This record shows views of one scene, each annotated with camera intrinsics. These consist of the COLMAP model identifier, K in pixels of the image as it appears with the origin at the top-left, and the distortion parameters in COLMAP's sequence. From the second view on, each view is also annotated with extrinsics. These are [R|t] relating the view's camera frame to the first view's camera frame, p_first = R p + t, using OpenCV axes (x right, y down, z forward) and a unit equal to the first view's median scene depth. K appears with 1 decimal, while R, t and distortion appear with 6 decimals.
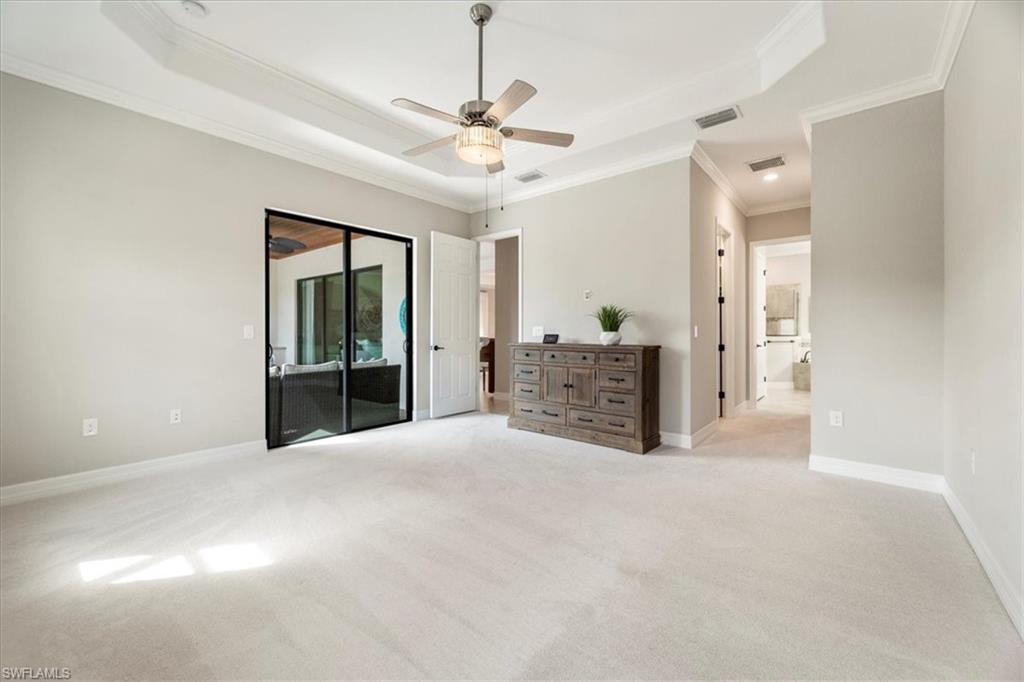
lens RADIAL K [[411.8, 0, 507.3], [0, 411.8, 341.0], [0, 0, 1]] dist [0.000588, 0.000058]
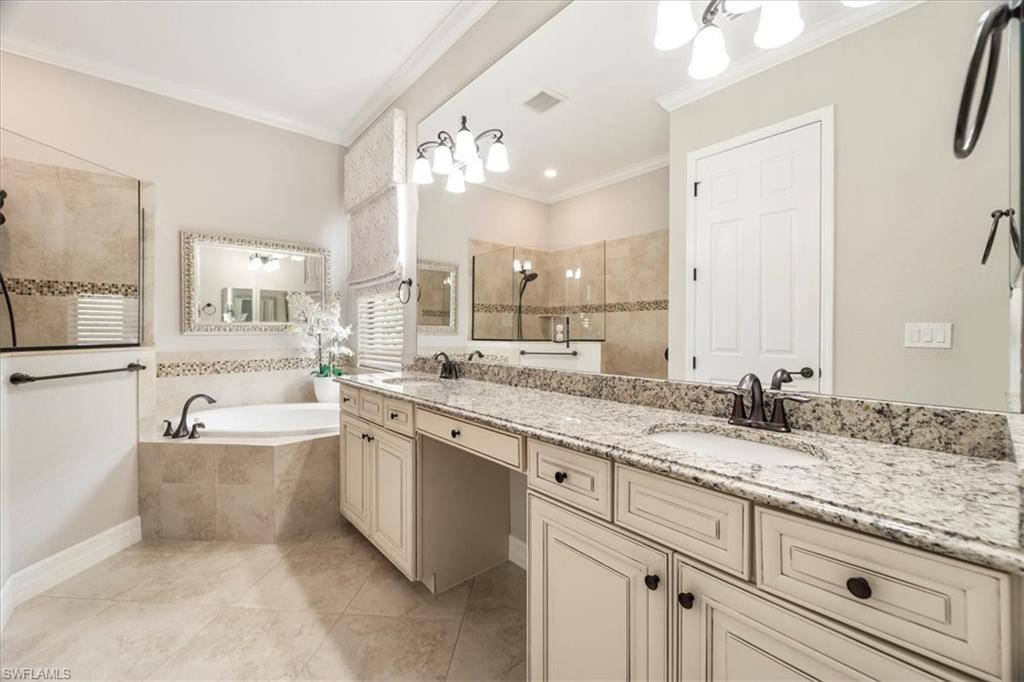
lens RADIAL K [[412.2, 0, 506.4], [0, 412.2, 334.7], [0, 0, 1]] dist [-0.000176, -0.000118]
pose [[0.184808, 0.003087, 0.982770, 0.474957], [0.023854, 0.999686, -0.007626, -0.011050], [-0.982485, 0.024852, 0.184676, 0.713301]]
